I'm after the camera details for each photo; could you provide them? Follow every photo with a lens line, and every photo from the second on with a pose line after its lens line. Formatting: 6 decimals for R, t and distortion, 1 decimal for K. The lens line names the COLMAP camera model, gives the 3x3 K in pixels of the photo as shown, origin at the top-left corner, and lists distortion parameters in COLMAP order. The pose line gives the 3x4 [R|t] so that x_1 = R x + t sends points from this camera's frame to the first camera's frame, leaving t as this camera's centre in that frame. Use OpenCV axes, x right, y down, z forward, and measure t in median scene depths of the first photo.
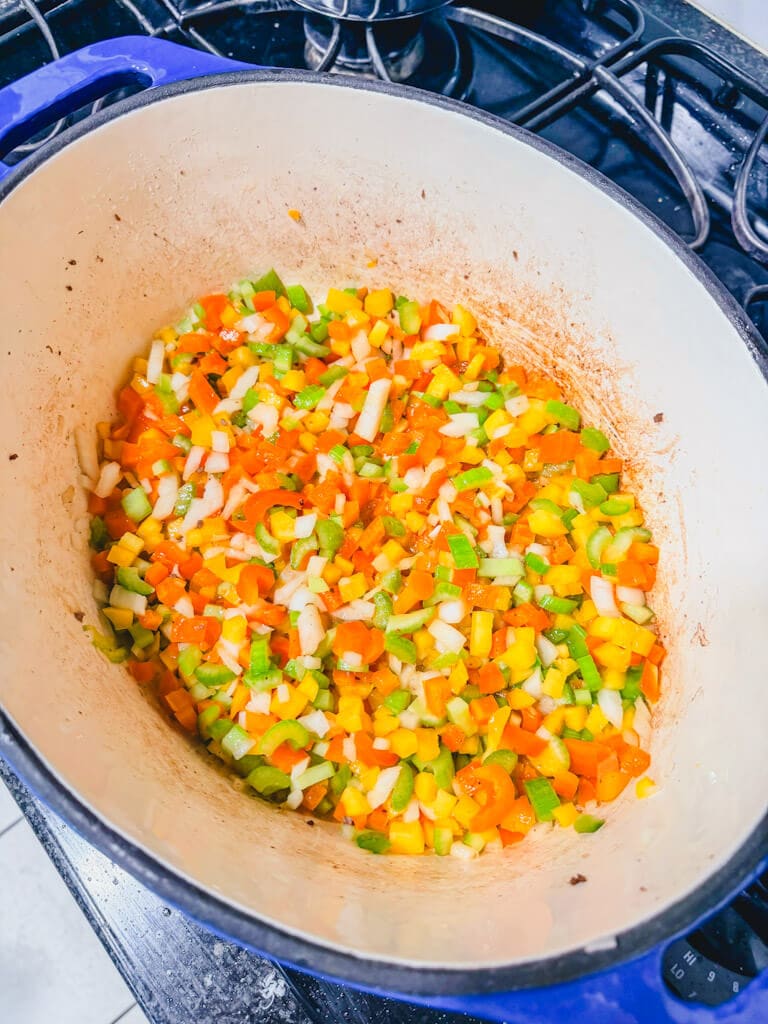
lens RADIAL K [[733.7, 0, 357.4], [0, 733.7, 515.1], [0, 0, 1]] dist [-0.007435, 0.002704]
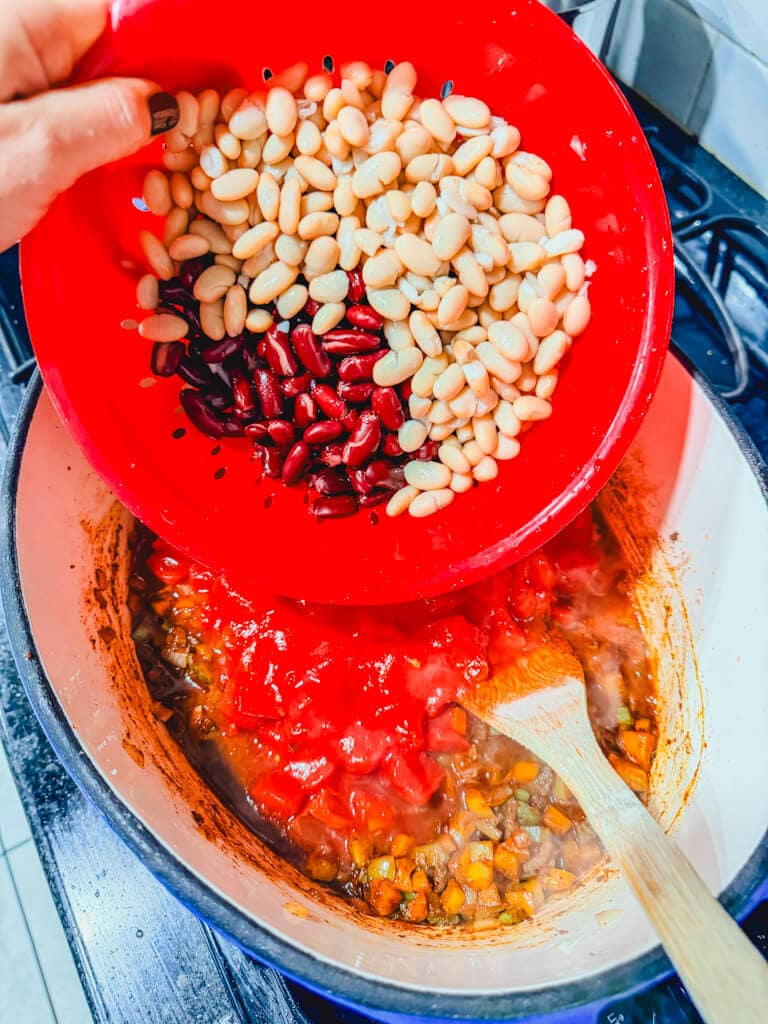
lens RADIAL K [[715.9, 0, 370.7], [0, 715.9, 504.2], [0, 0, 1]] dist [0.002138, -0.004279]
pose [[0.986016, 0.159151, -0.049432, 0.011818], [-0.164565, 0.976640, -0.138178, 0.040782], [0.026286, 0.144381, 0.989173, -0.066521]]
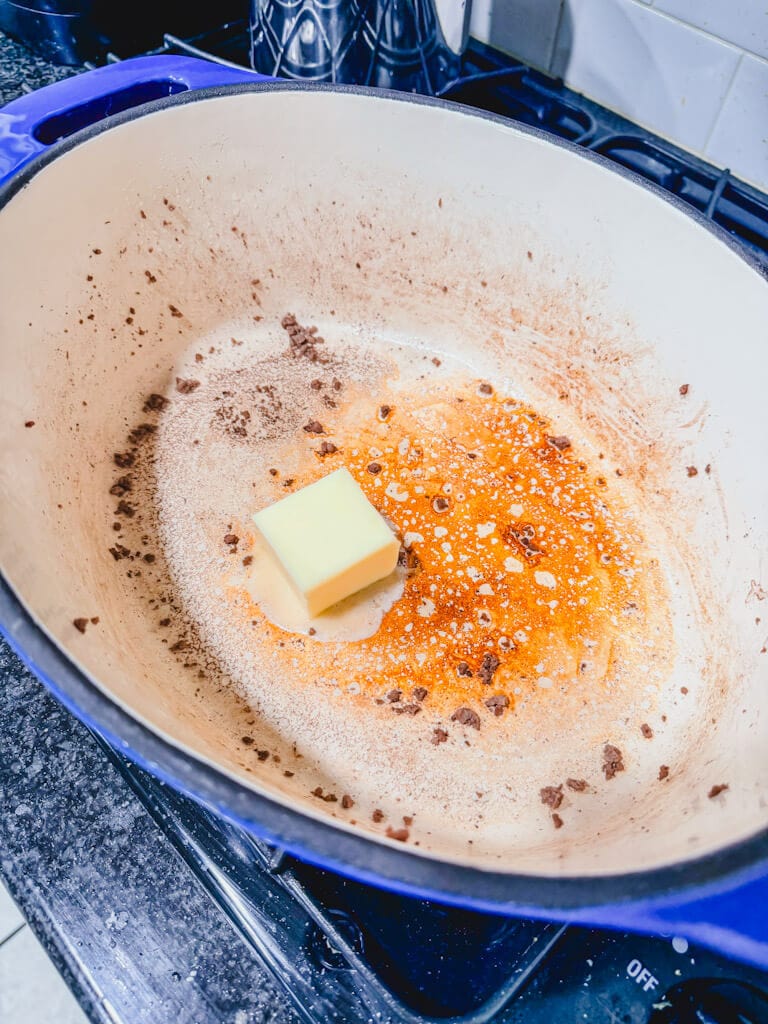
lens RADIAL K [[739.6, 0, 391.2], [0, 739.6, 473.1], [0, 0, 1]] dist [-0.006733, 0.000732]
pose [[0.994980, -0.013160, 0.099201, -0.090908], [0.032960, 0.979097, -0.200708, 0.155249], [-0.094486, 0.202970, 0.974616, 0.044535]]
